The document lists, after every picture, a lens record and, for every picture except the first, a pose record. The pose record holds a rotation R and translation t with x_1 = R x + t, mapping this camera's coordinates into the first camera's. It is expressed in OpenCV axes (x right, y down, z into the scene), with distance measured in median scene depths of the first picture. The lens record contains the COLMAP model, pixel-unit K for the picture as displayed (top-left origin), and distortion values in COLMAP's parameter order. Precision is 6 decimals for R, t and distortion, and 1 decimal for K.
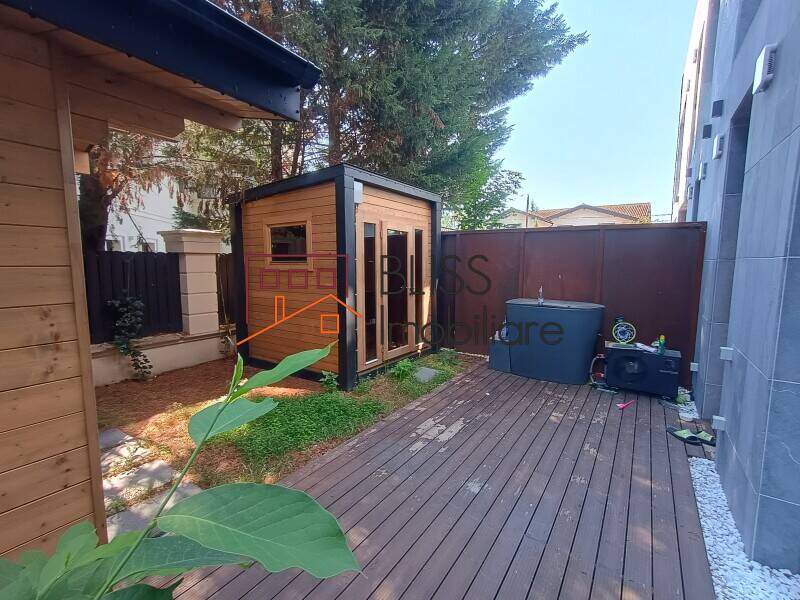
lens RADIAL K [[365.3, 0, 403.9], [0, 365.3, 302.8], [0, 0, 1]] dist [-0.000537, 0.001138]
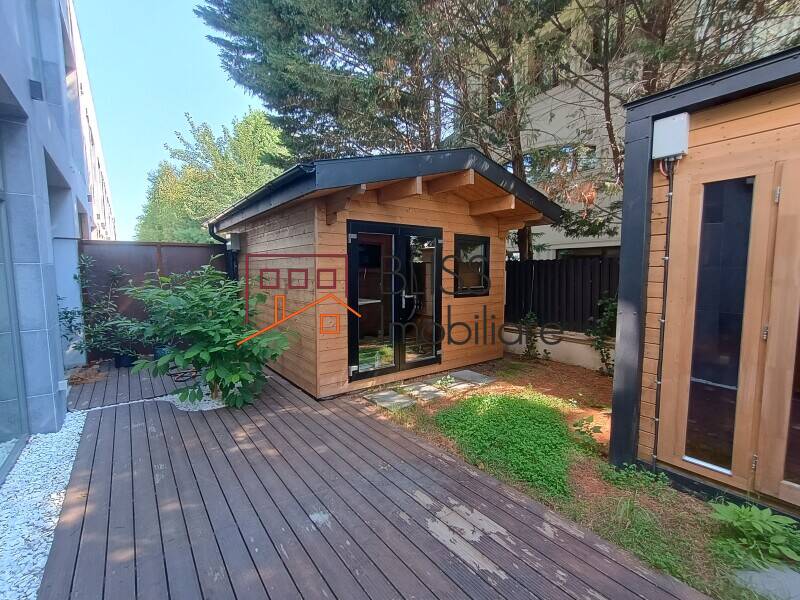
lens RADIAL K [[365.3, 0, 403.9], [0, 365.3, 302.8], [0, 0, 1]] dist [-0.000537, 0.001138]
pose [[-0.325895, 0.082175, -0.941828, 0.692991], [-0.102696, 0.987243, 0.121673, -0.102129], [0.939812, 0.136375, -0.313299, 1.060438]]
